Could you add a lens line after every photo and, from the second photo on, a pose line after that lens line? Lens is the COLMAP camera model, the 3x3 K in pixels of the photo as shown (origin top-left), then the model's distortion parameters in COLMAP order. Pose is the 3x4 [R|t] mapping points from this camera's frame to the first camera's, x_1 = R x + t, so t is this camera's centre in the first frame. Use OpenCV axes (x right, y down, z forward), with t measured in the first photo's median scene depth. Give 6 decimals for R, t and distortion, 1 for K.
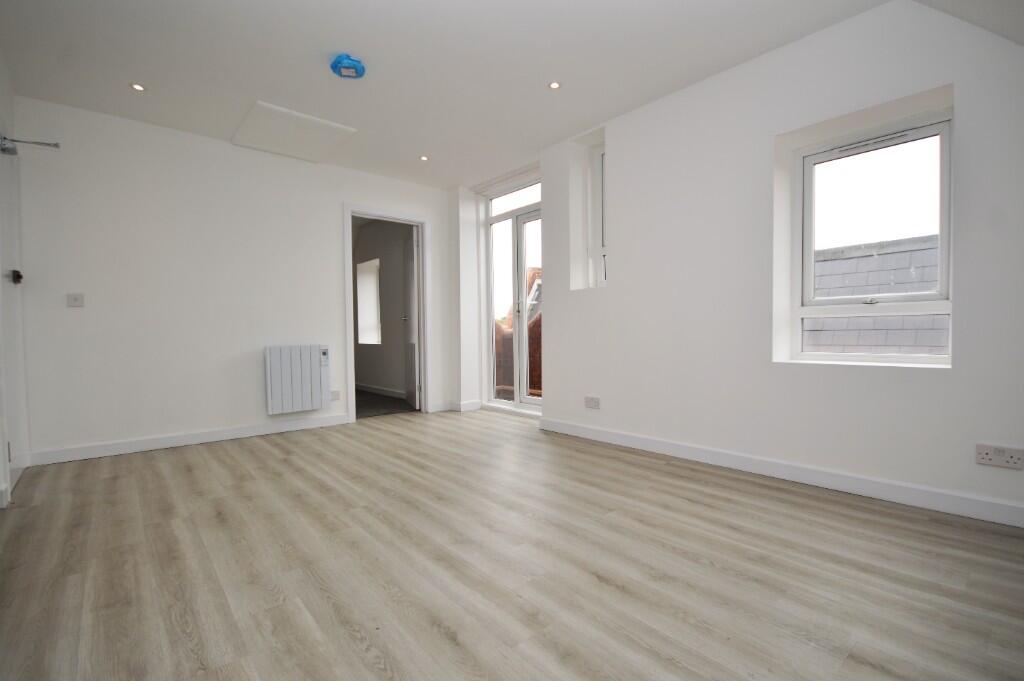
lens RADIAL K [[466.3, 0, 511.3], [0, 466.3, 349.4], [0, 0, 1]] dist [-0.002363, -0.000846]
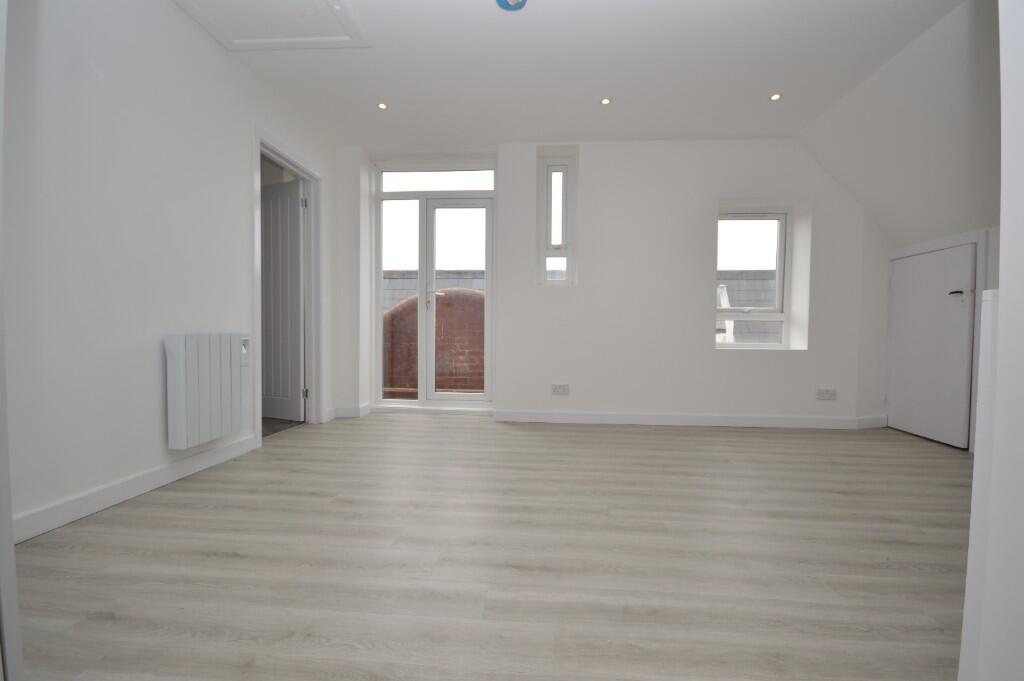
lens RADIAL K [[456.0, 0, 511.6], [0, 456.0, 350.1], [0, 0, 1]] dist [-0.000524, -0.000048]
pose [[0.706971, -0.007416, 0.707204, -0.618332], [0.006329, 0.999971, 0.004160, 0.014479], [-0.707214, 0.001535, 0.706997, 0.290867]]
